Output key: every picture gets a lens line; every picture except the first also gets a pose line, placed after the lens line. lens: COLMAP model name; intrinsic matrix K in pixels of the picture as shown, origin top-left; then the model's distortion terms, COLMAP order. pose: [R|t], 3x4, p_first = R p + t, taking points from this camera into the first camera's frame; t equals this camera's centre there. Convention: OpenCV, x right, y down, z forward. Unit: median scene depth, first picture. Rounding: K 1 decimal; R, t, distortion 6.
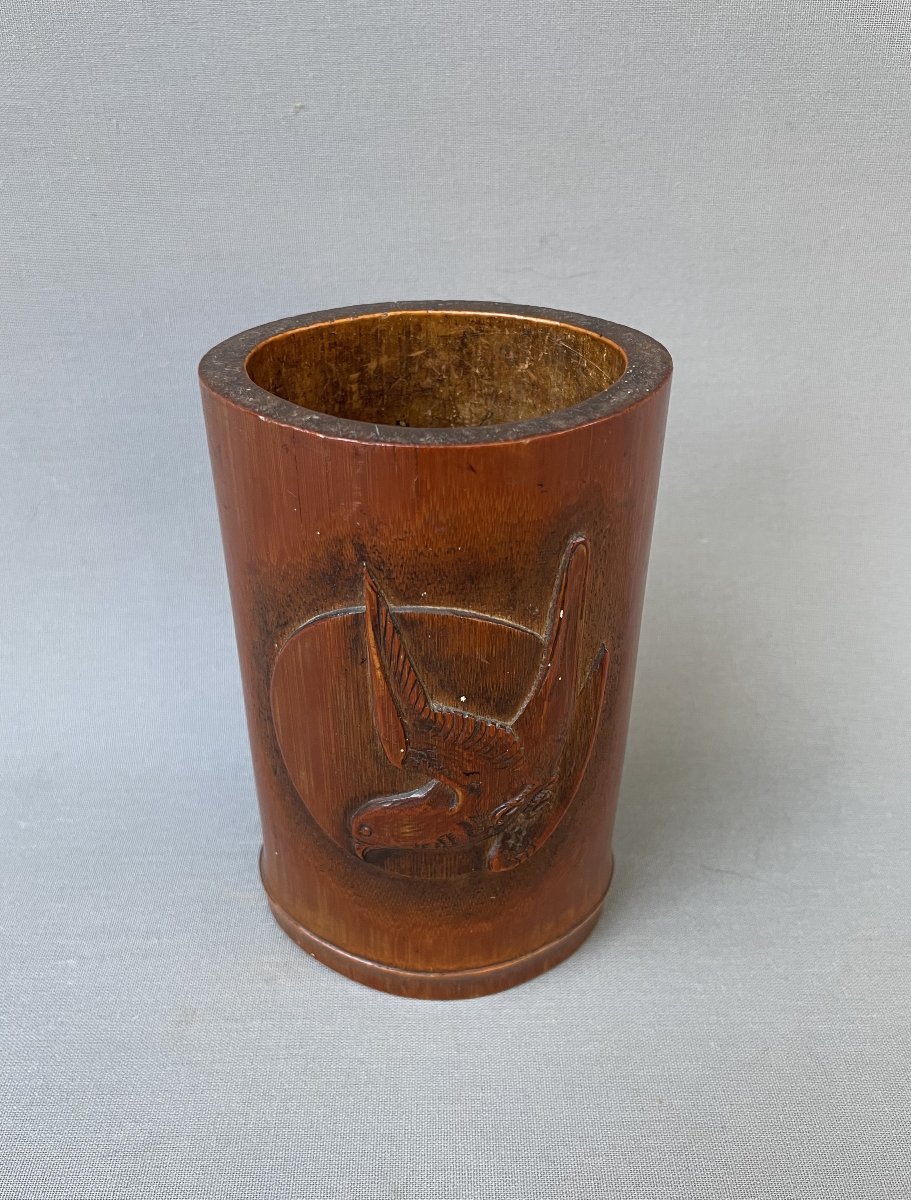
lens RADIAL K [[998.0, 0, 401.3], [0, 998.0, 599.6], [0, 0, 1]] dist [0.079120, -0.009133]
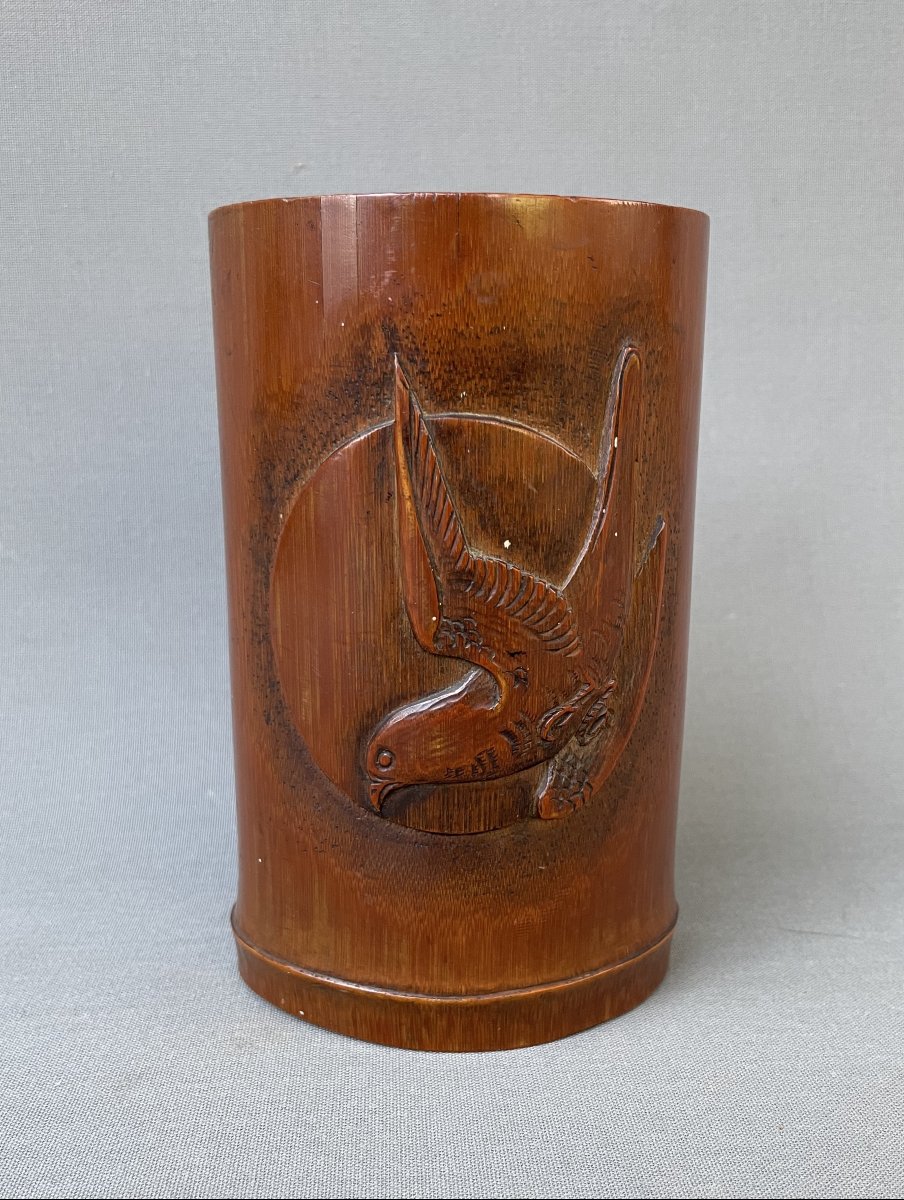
lens RADIAL K [[1088.1, 0, 452.0], [0, 1088.1, 600.0], [0, 0, 1]] dist [0.081918, 0.000109]
pose [[0.996408, 0.003994, 0.084589, -0.061342], [0.024071, 0.944328, -0.328124, 0.437383], [-0.081191, 0.328981, 0.940840, 0.146573]]
